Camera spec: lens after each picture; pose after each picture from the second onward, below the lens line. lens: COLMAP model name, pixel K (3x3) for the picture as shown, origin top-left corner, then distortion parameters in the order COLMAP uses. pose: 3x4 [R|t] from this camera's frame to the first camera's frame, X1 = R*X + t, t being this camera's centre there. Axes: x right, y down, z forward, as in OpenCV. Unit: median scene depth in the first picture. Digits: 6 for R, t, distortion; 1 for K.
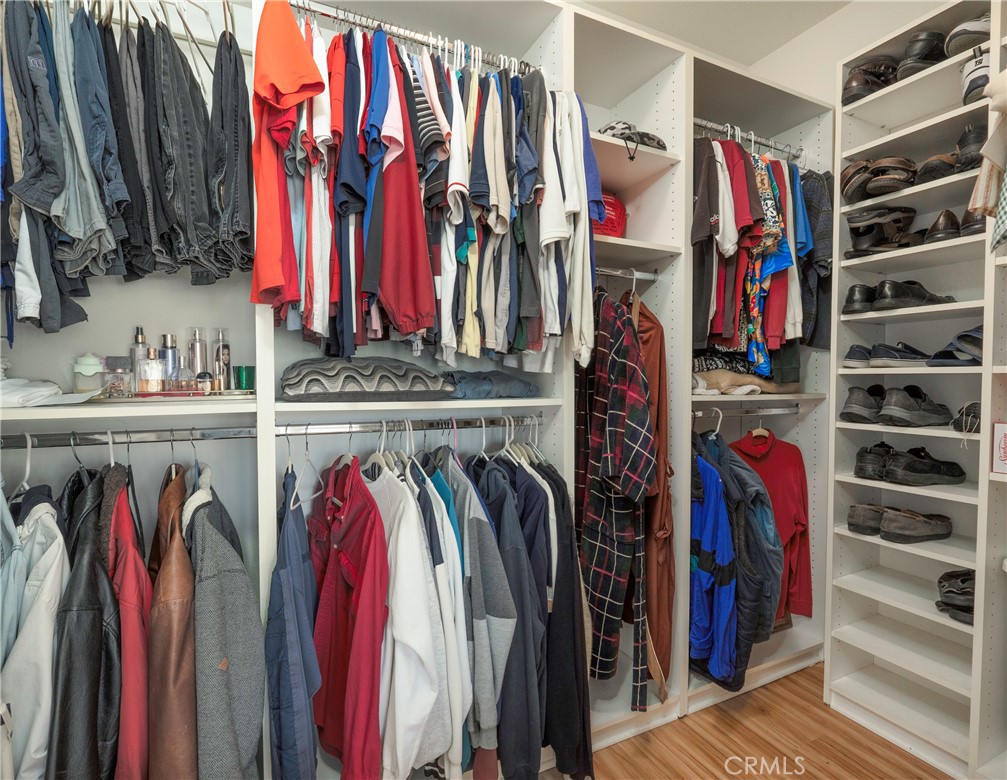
lens RADIAL K [[493.8, 0, 462.3], [0, 493.8, 389.3], [0, 0, 1]] dist [0.000298, 0.000578]
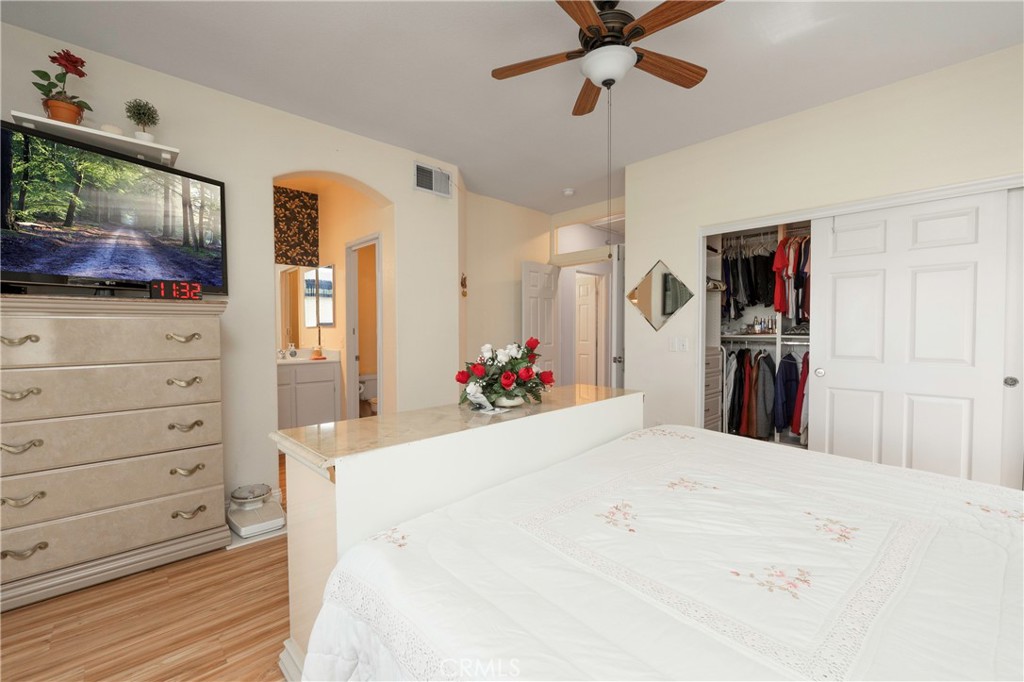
lens RADIAL K [[429.9, 0, 512.0], [0, 429.9, 341.0], [0, 0, 1]] dist [-0.003065, 0.000241]
pose [[0.360292, 0.027292, -0.932440, 2.099024], [-0.024817, 0.999499, 0.019665, 0.057603], [0.932509, 0.016055, 0.360789, -2.334684]]
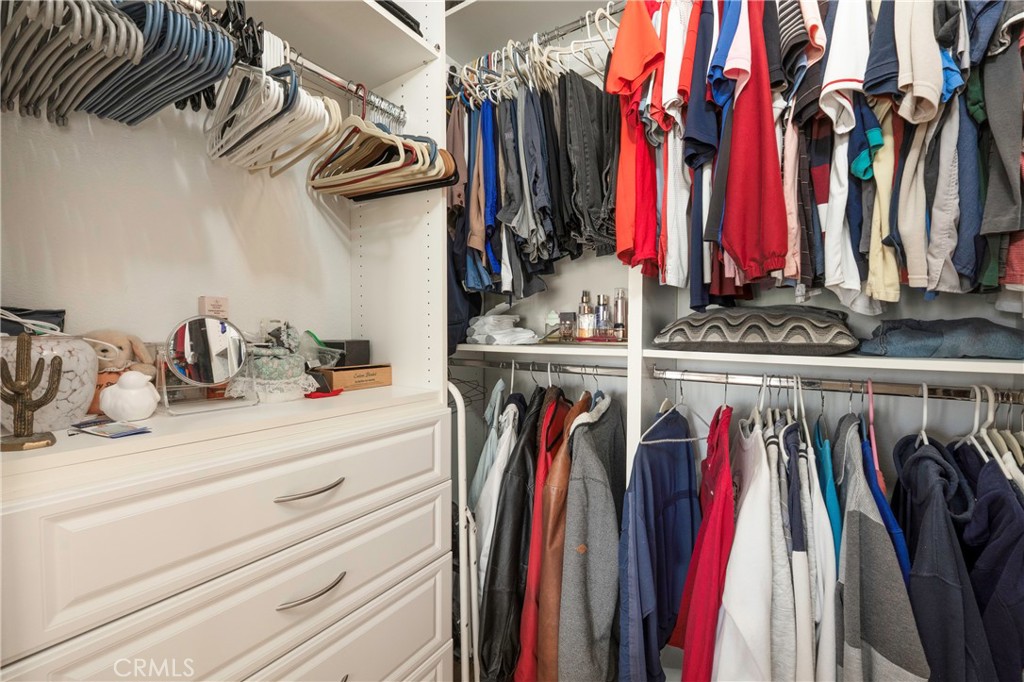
lens RADIAL K [[429.9, 0, 512.0], [0, 429.9, 341.0], [0, 0, 1]] dist [-0.003065, 0.000241]
pose [[0.537930, 0.027857, -0.842529, 0.289816], [-0.024158, 0.999553, 0.017624, -0.002417], [0.842644, 0.010874, 0.538362, 0.193233]]
